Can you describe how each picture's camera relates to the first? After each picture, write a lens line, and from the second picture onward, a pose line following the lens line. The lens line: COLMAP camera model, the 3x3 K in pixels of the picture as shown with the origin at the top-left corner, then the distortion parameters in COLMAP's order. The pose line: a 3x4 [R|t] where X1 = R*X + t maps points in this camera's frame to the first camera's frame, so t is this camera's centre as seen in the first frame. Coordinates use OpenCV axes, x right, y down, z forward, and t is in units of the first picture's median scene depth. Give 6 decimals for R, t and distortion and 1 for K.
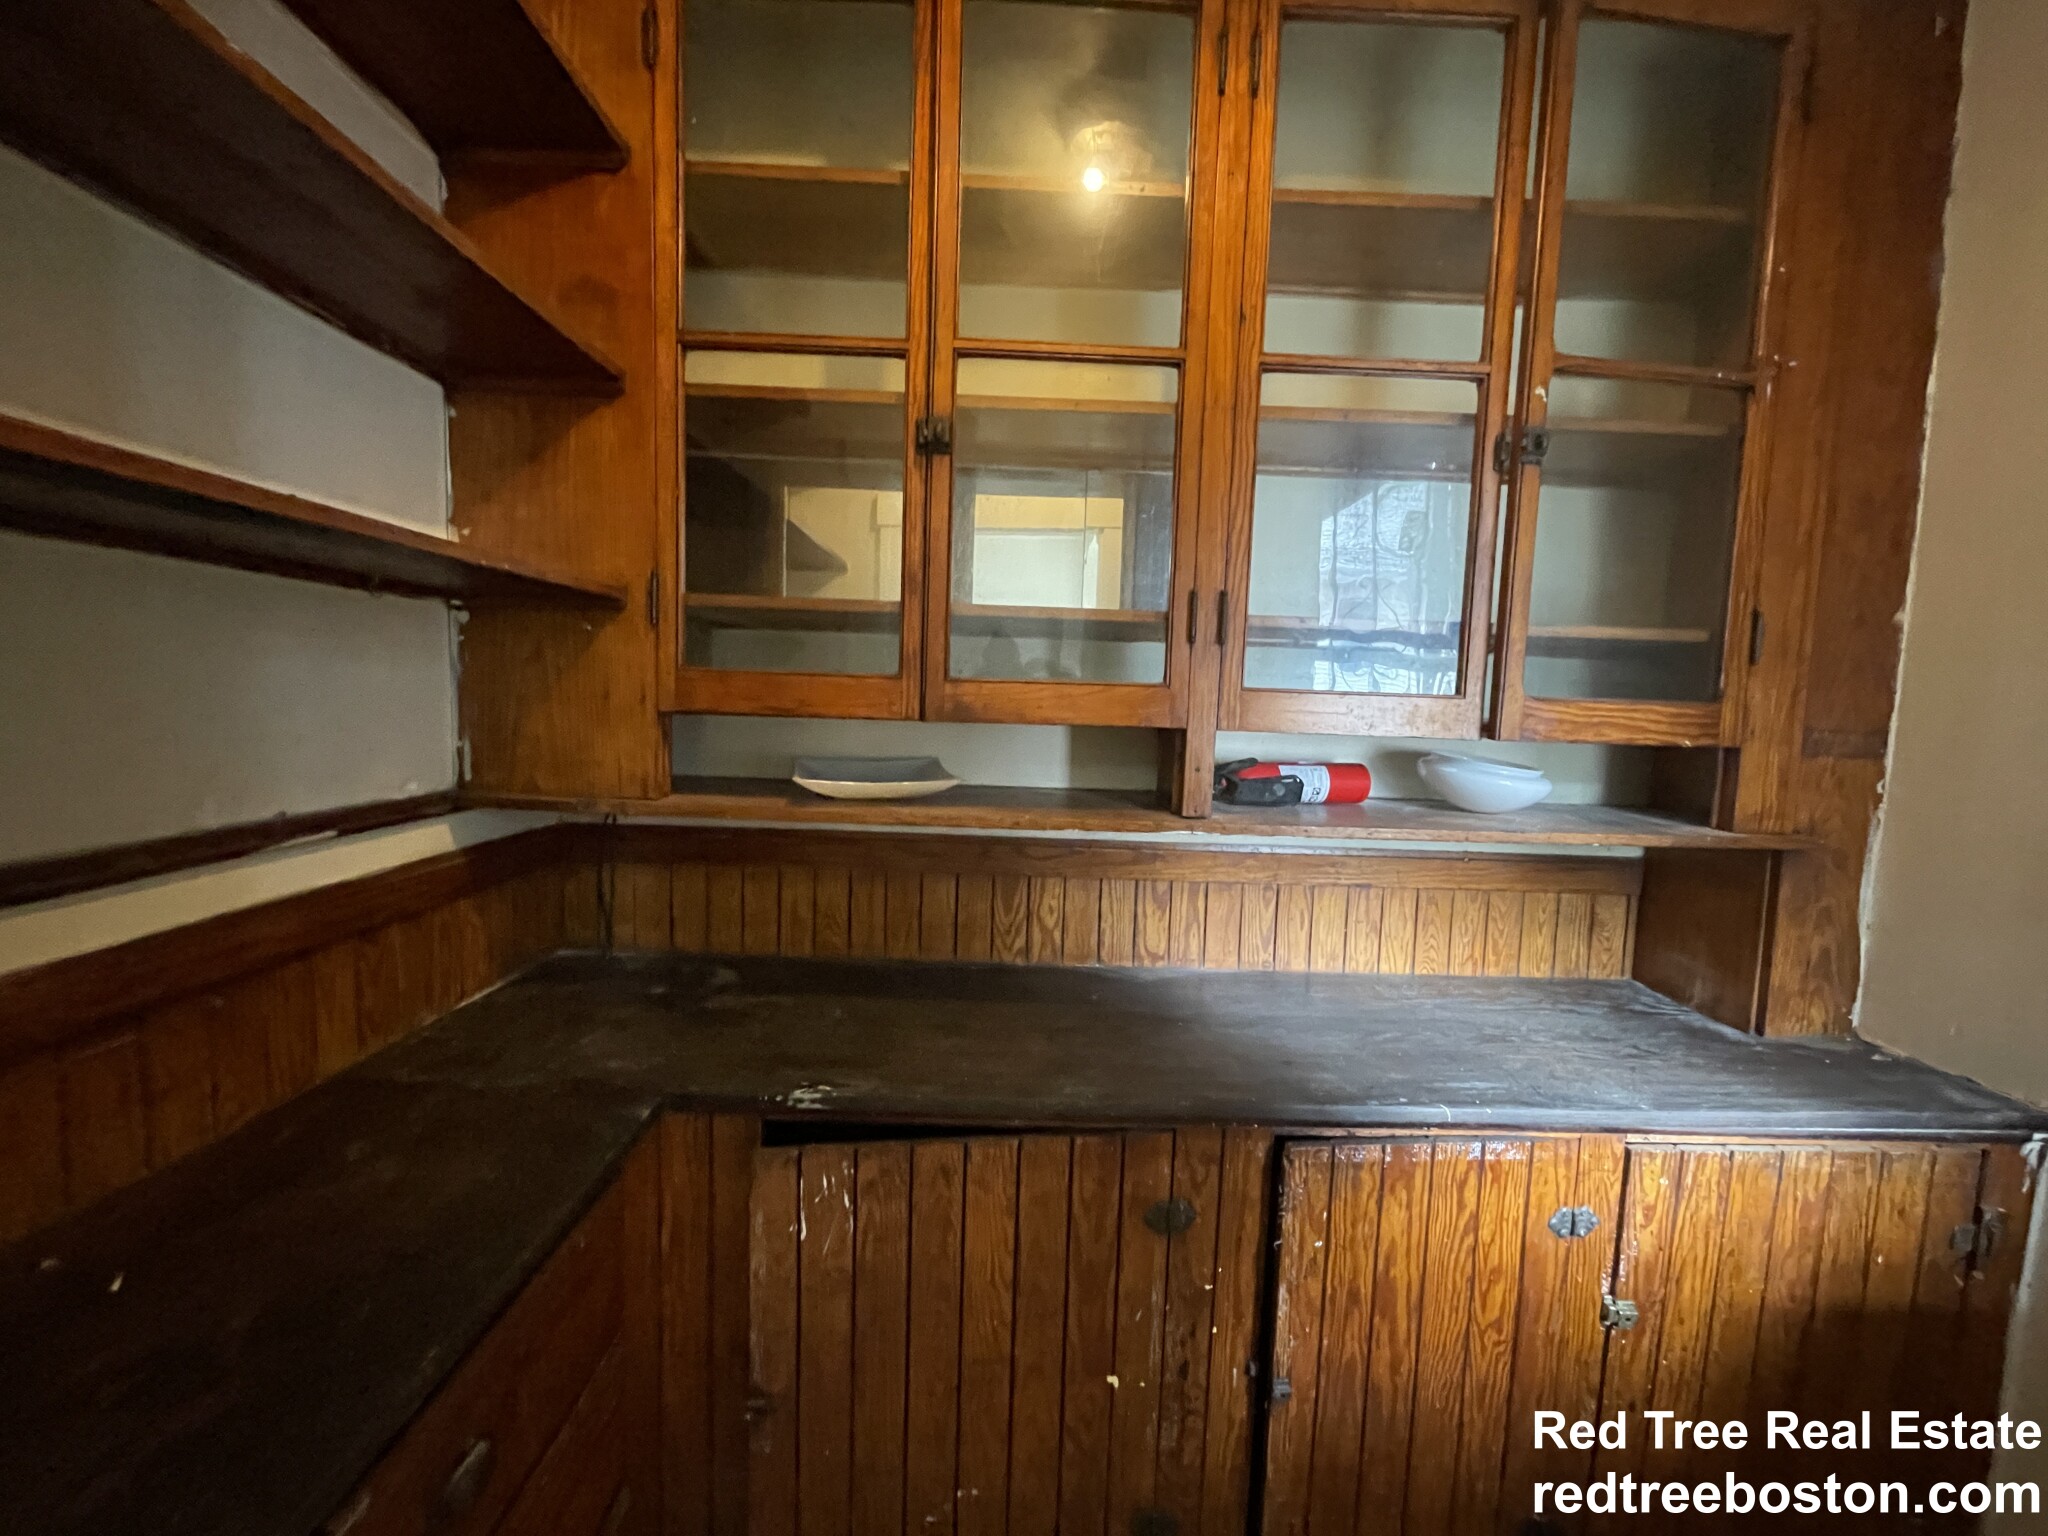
lens RADIAL K [[833.4, 0, 1026.1], [0, 833.4, 764.1], [0, 0, 1]] dist [-0.012176, -0.000715]
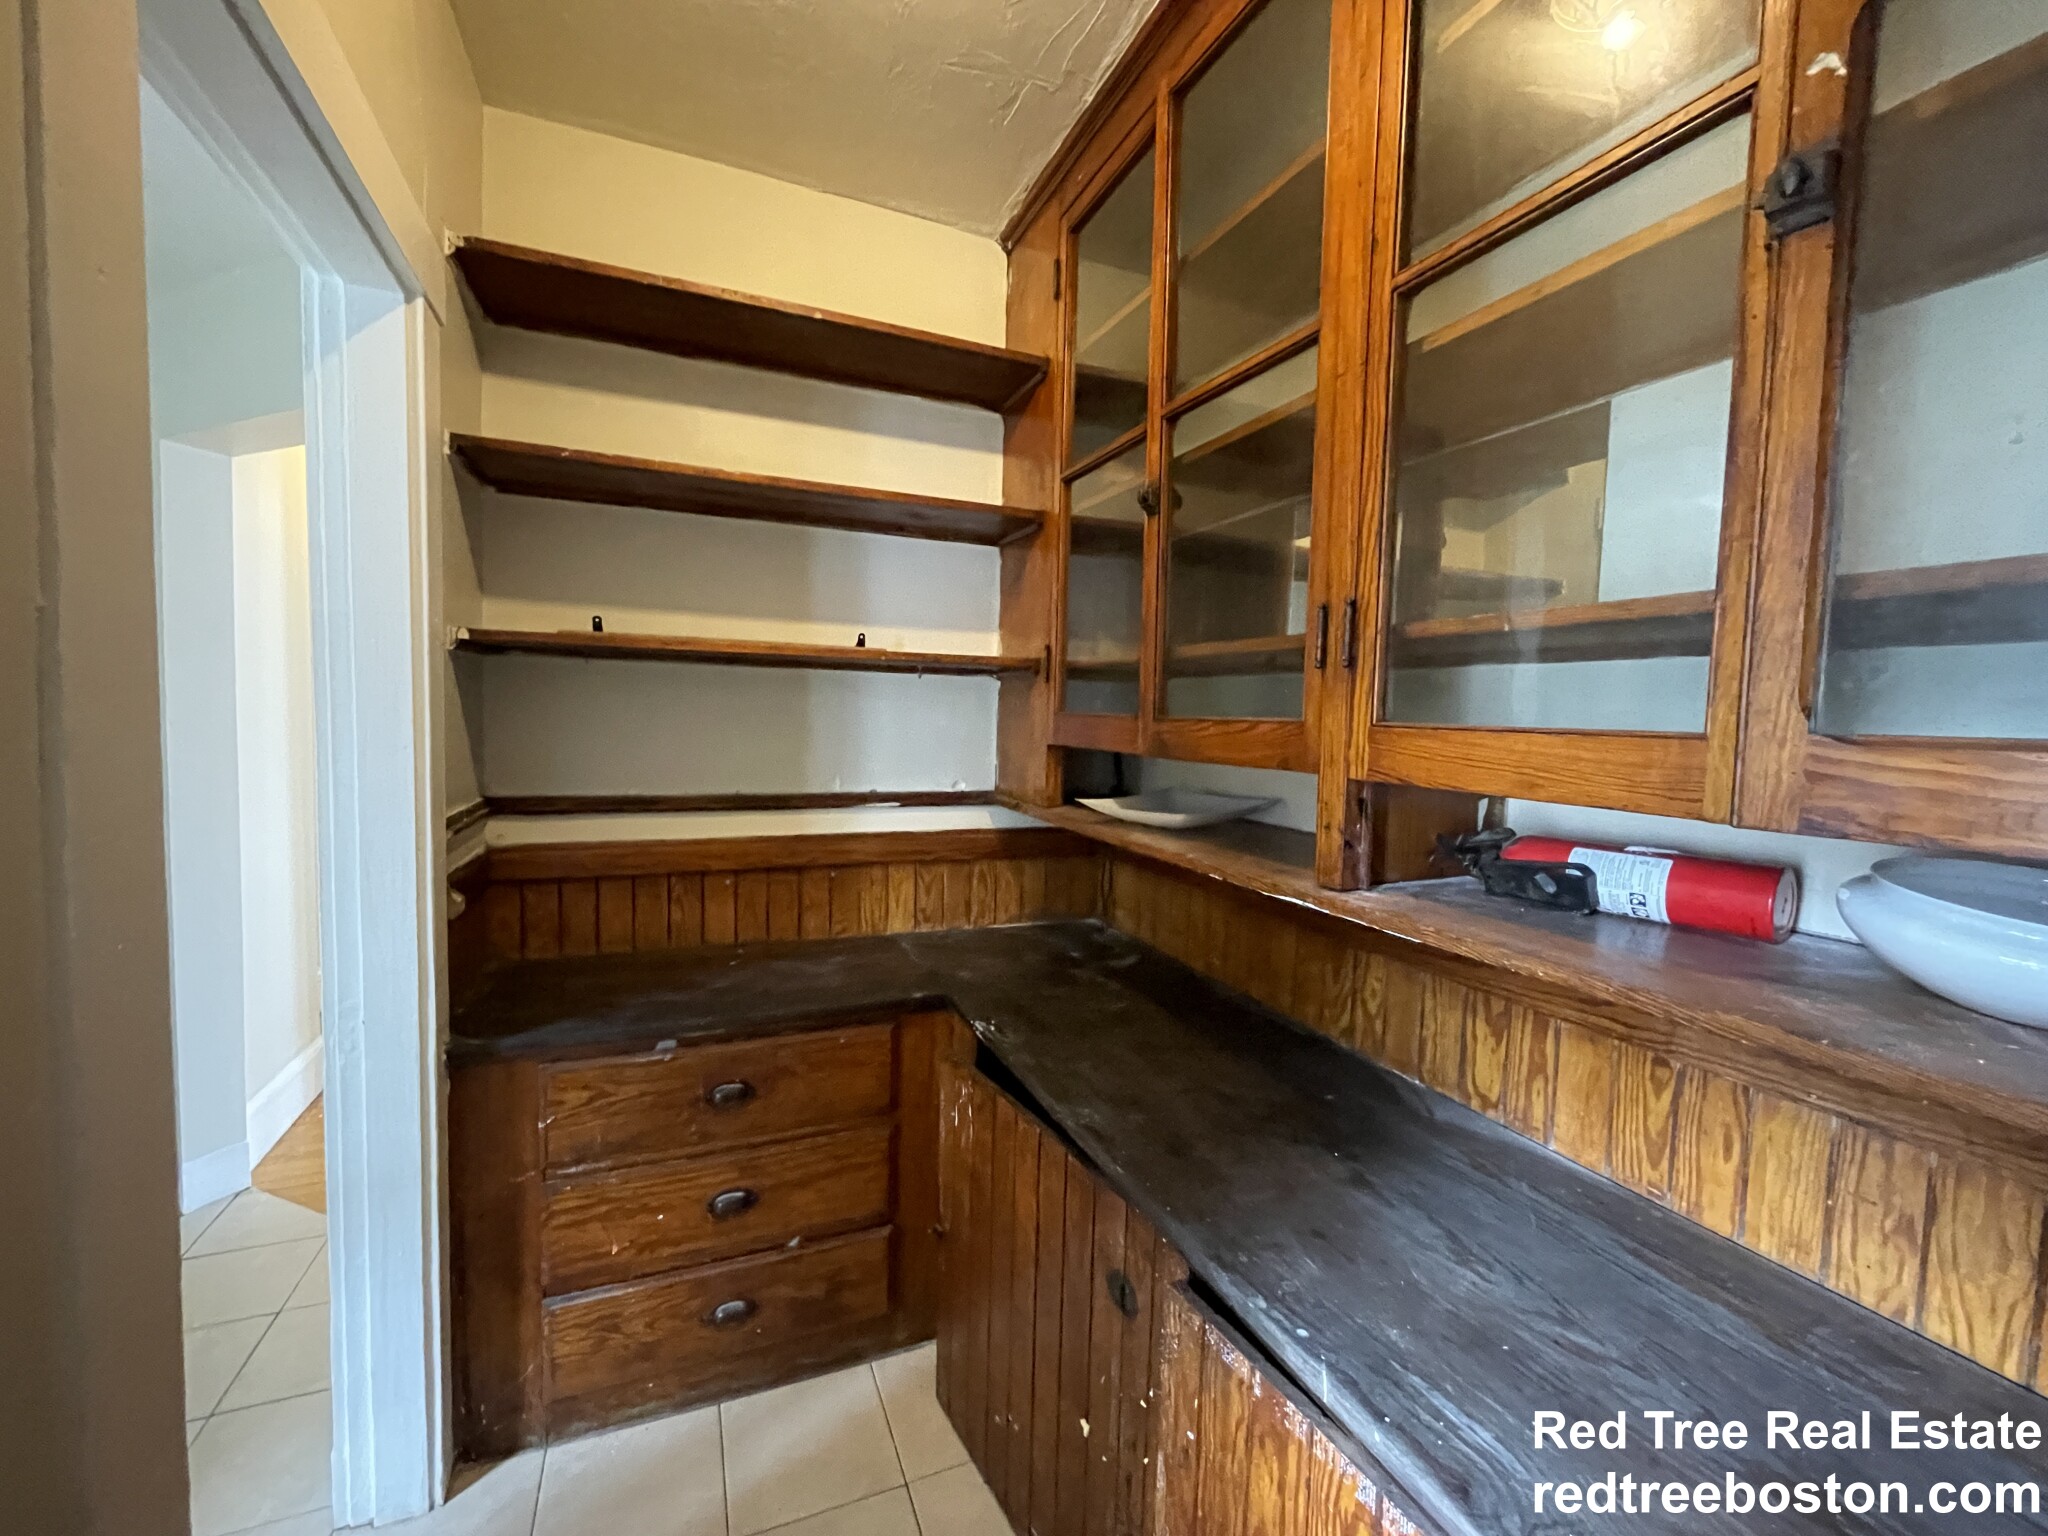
lens RADIAL K [[833.4, 0, 1025.8], [0, 833.4, 767.9], [0, 0, 1]] dist [-0.012176, -0.000715]
pose [[0.378706, 0.037821, -0.924744, 0.762138], [-0.091651, 0.995786, 0.003194, -0.023598], [0.920968, 0.083544, 0.380577, 0.395793]]
